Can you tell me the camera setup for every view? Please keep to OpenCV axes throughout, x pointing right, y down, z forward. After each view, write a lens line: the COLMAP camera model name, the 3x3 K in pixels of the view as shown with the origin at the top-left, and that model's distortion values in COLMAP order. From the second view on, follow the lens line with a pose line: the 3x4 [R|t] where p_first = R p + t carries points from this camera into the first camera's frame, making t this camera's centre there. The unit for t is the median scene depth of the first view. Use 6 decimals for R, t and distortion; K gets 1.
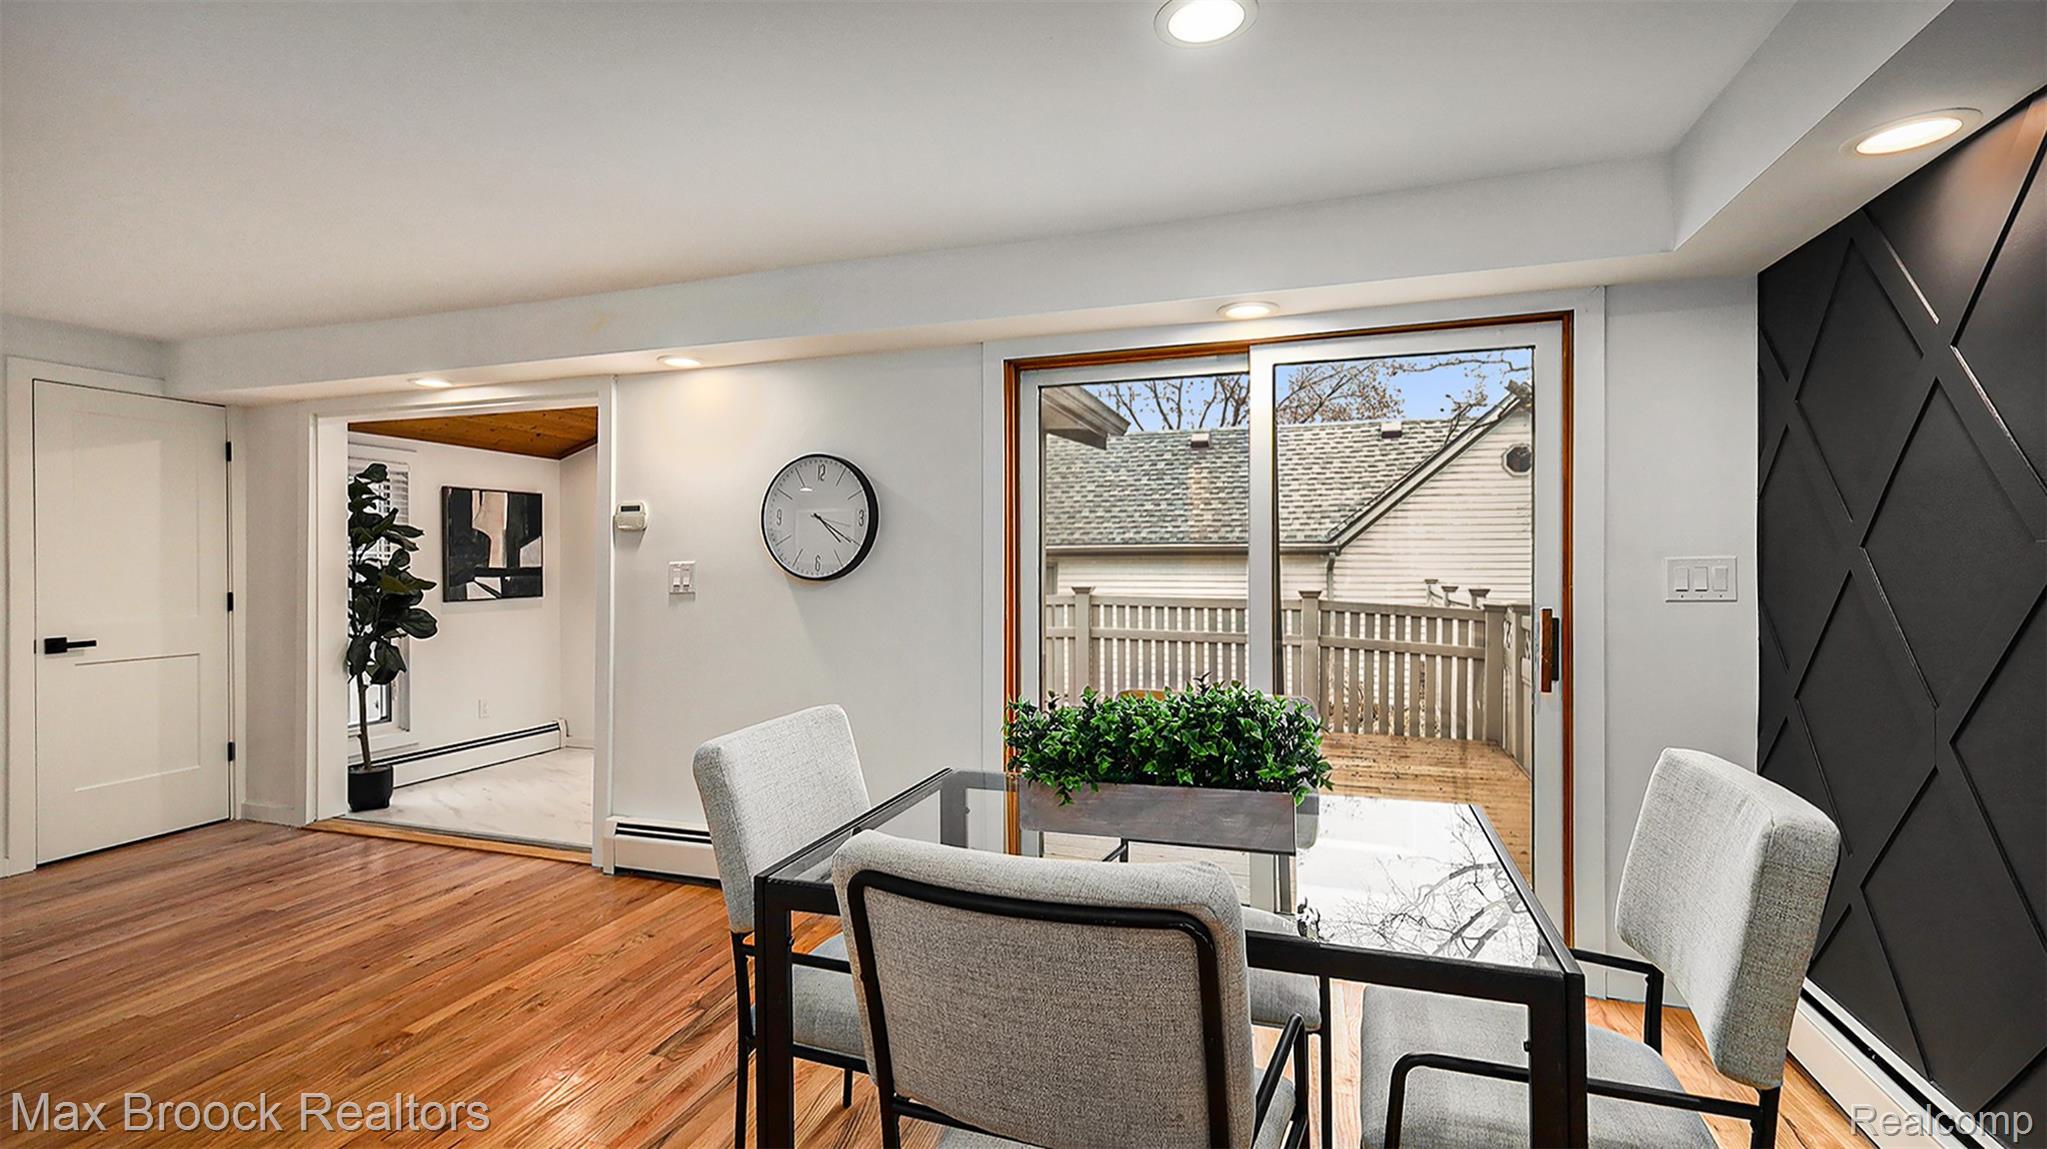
lens RADIAL K [[920.1, 0, 1009.4], [0, 920.1, 577.9], [0, 0, 1]] dist [0.009953, 0.000719]
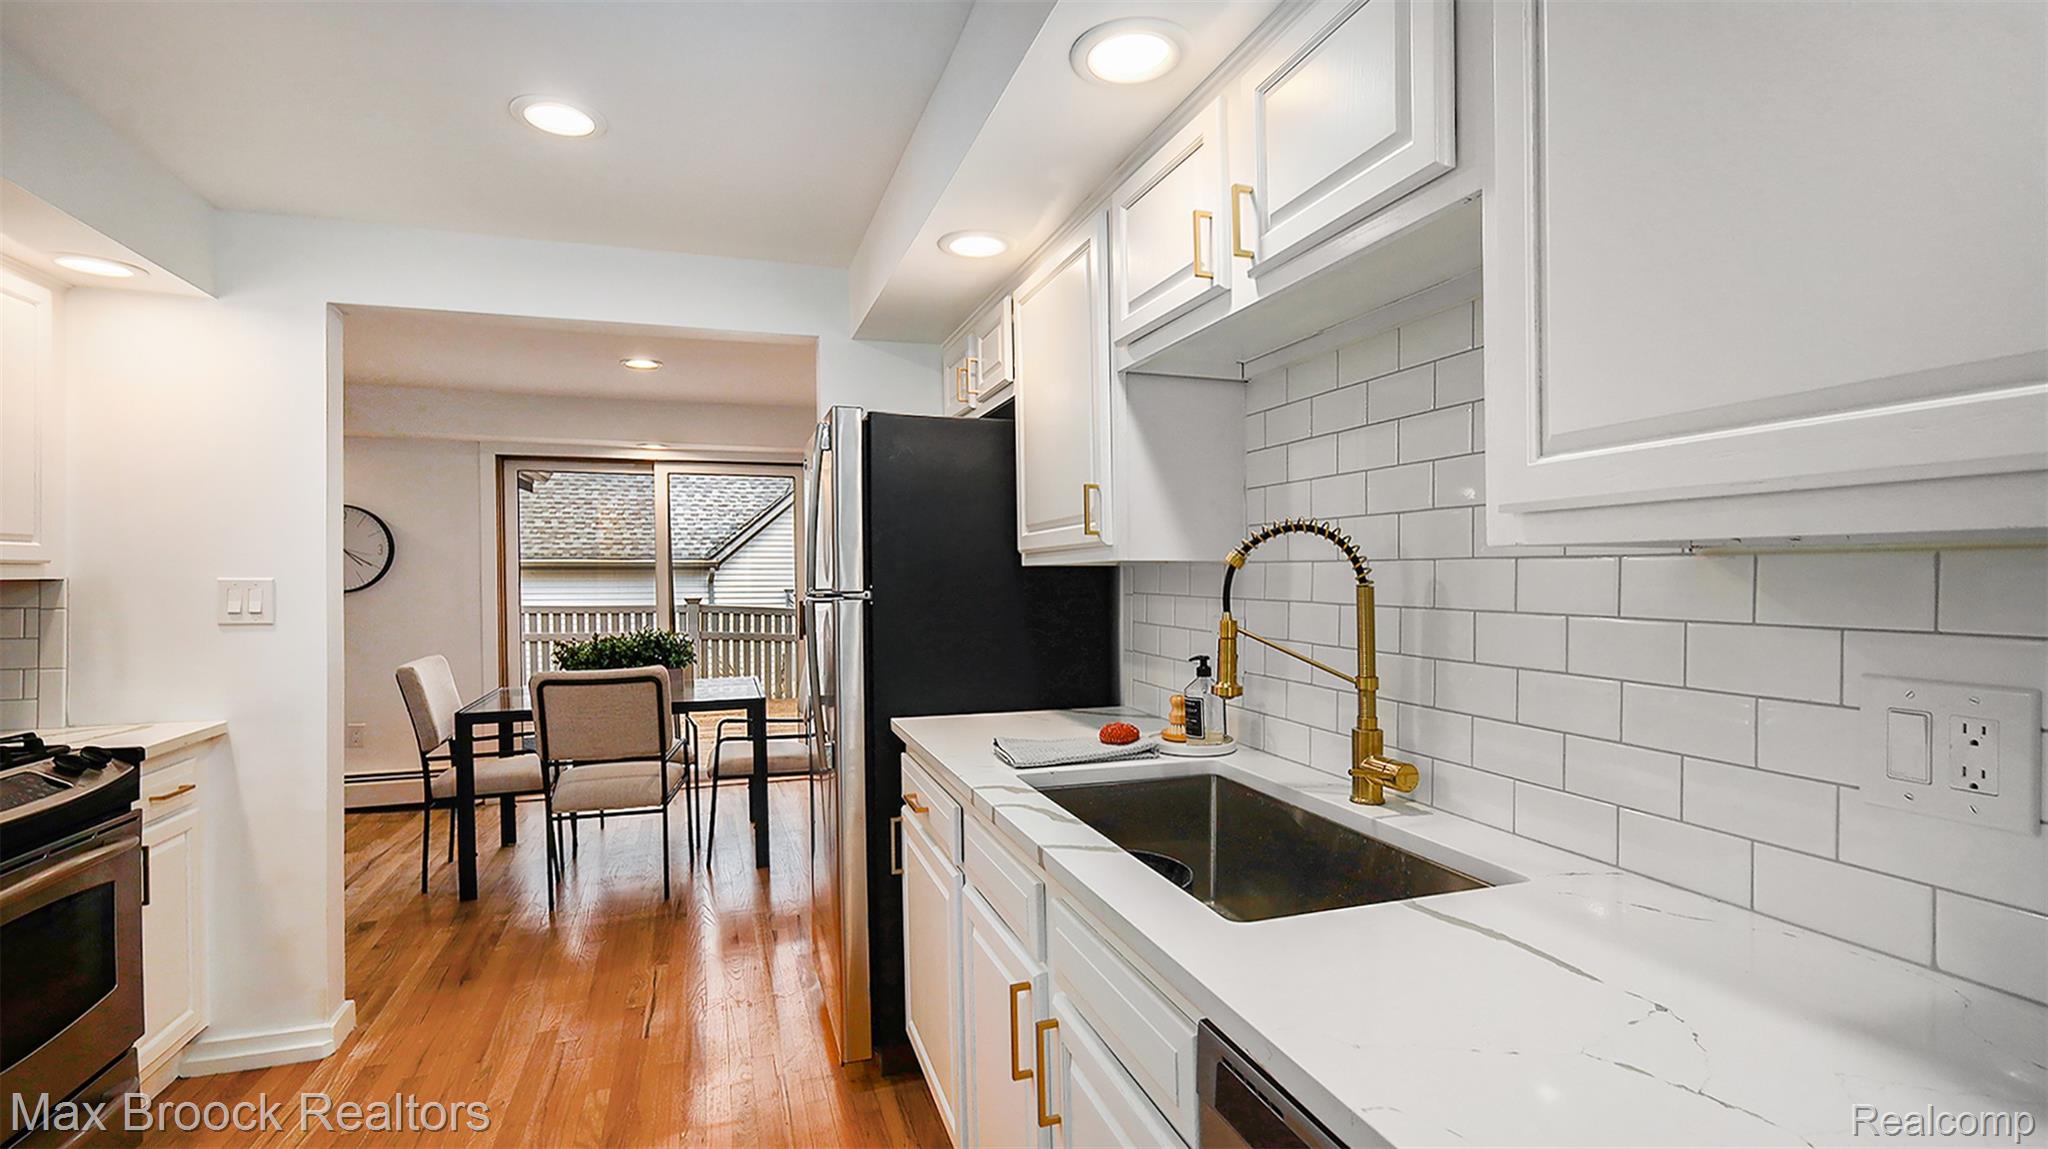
lens RADIAL K [[920.6, 0, 1022.8], [0, 920.6, 595.7], [0, 0, 1]] dist [0.009953, 0.000719]
pose [[0.792370, -0.015705, 0.609839, -0.217286], [0.011830, 0.999876, 0.010380, 0.003930], [-0.609926, -0.001011, 0.792458, -0.695969]]
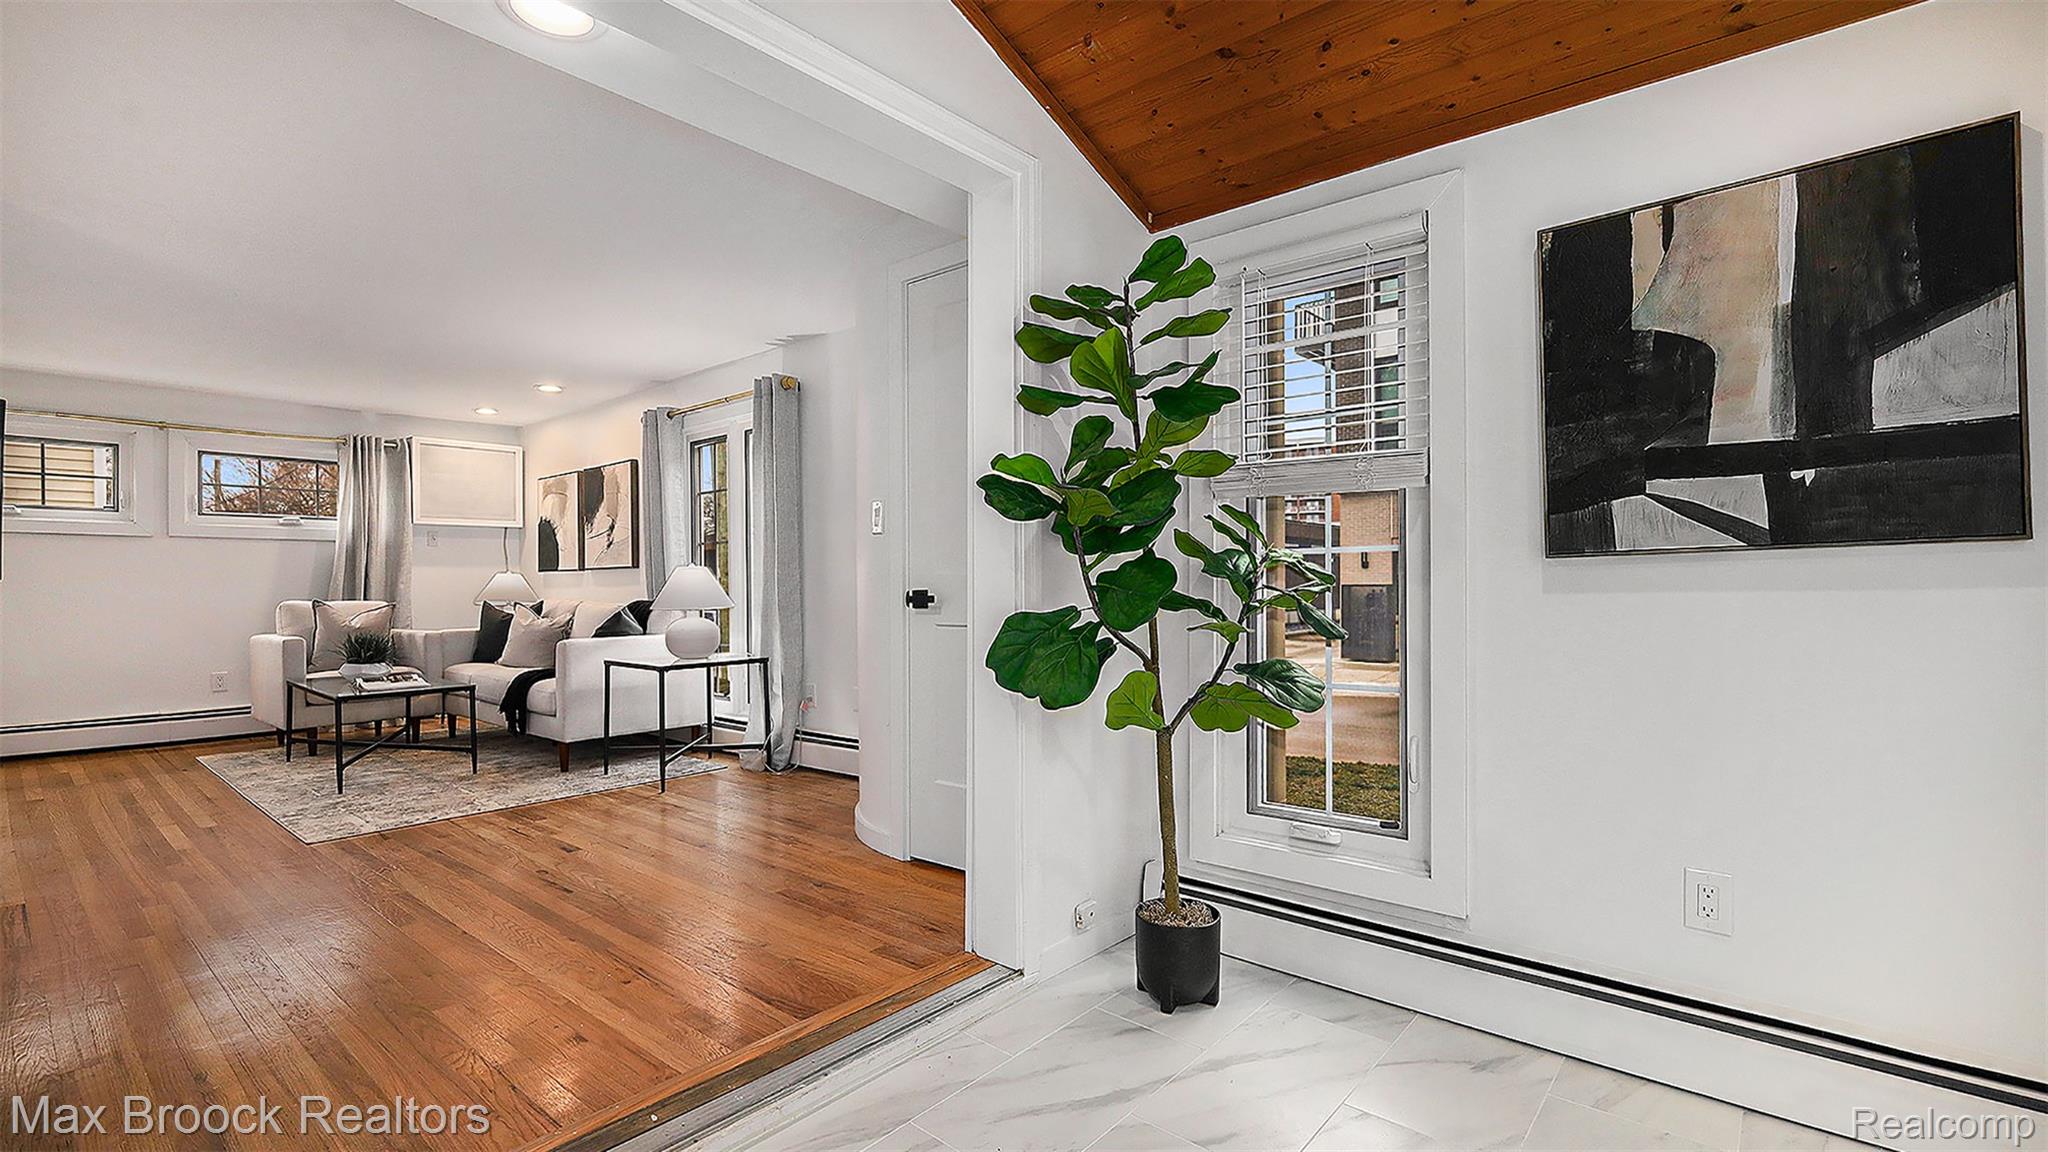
lens RADIAL K [[920.6, 0, 1022.9], [0, 920.6, 586.2], [0, 0, 1]] dist [0.009953, 0.000719]
pose [[-0.384103, 0.004046, -0.923281, -0.298231], [-0.010763, 0.999903, 0.008860, 0.056619], [0.923227, 0.013341, -0.384022, 1.435448]]
